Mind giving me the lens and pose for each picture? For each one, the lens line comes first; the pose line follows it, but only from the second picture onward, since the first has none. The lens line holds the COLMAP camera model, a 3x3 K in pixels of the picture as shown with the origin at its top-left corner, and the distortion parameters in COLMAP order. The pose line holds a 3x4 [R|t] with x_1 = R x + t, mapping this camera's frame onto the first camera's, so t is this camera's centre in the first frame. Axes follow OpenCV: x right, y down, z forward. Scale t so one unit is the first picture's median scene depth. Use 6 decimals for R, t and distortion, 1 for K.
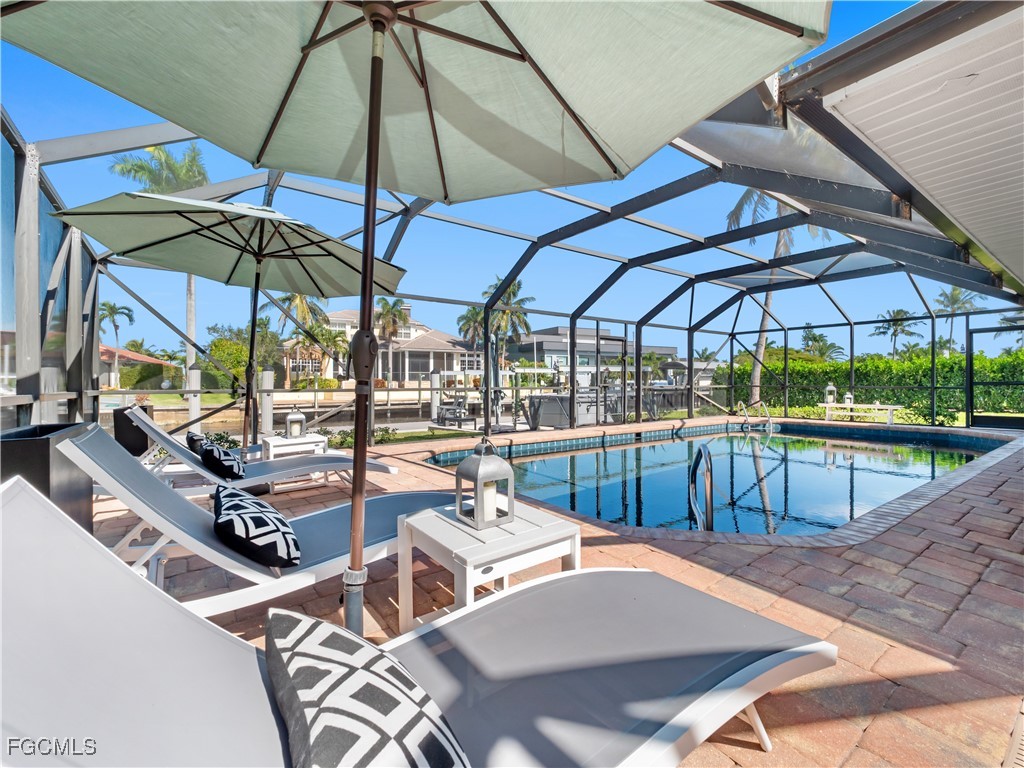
lens RADIAL K [[447.0, 0, 509.8], [0, 447.0, 374.3], [0, 0, 1]] dist [0.000598, -0.000036]
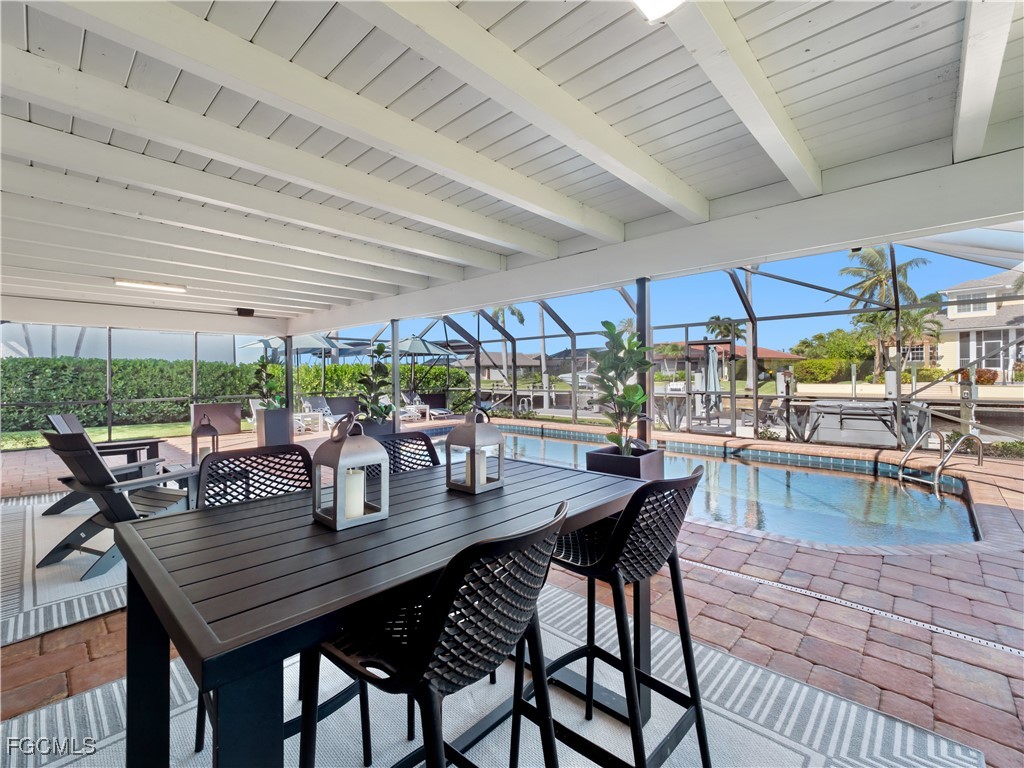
lens RADIAL K [[447.0, 0, 509.8], [0, 447.0, 374.3], [0, 0, 1]] dist [0.000598, -0.000036]
pose [[0.183656, 0.000437, -0.982991, 0.667677], [0.029885, 0.999535, 0.006028, -0.020289], [0.982536, -0.030484, 0.183557, 0.259314]]
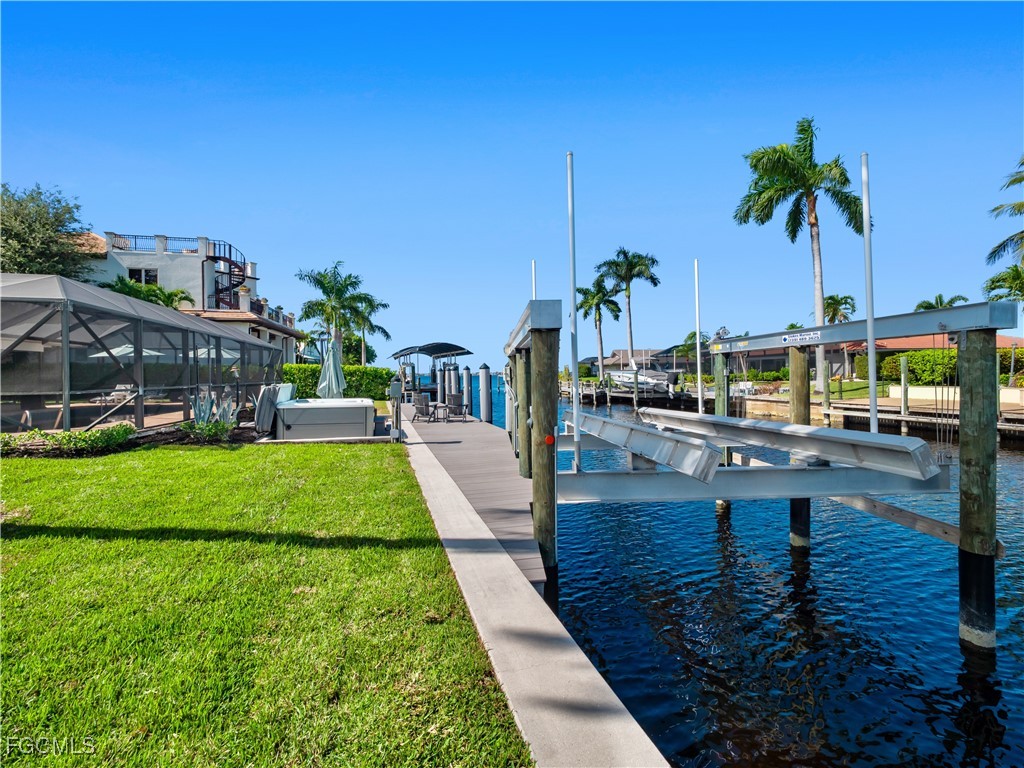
lens RADIAL K [[426.8, 0, 506.3], [0, 426.8, 376.7], [0, 0, 1]] dist [-0.001065, -0.000359]
pose [[-0.367460, 0.007765, -0.930007, 0.610482], [0.028336, 0.999594, -0.002851, 0.018525], [0.929608, -0.027401, -0.367531, 1.362383]]
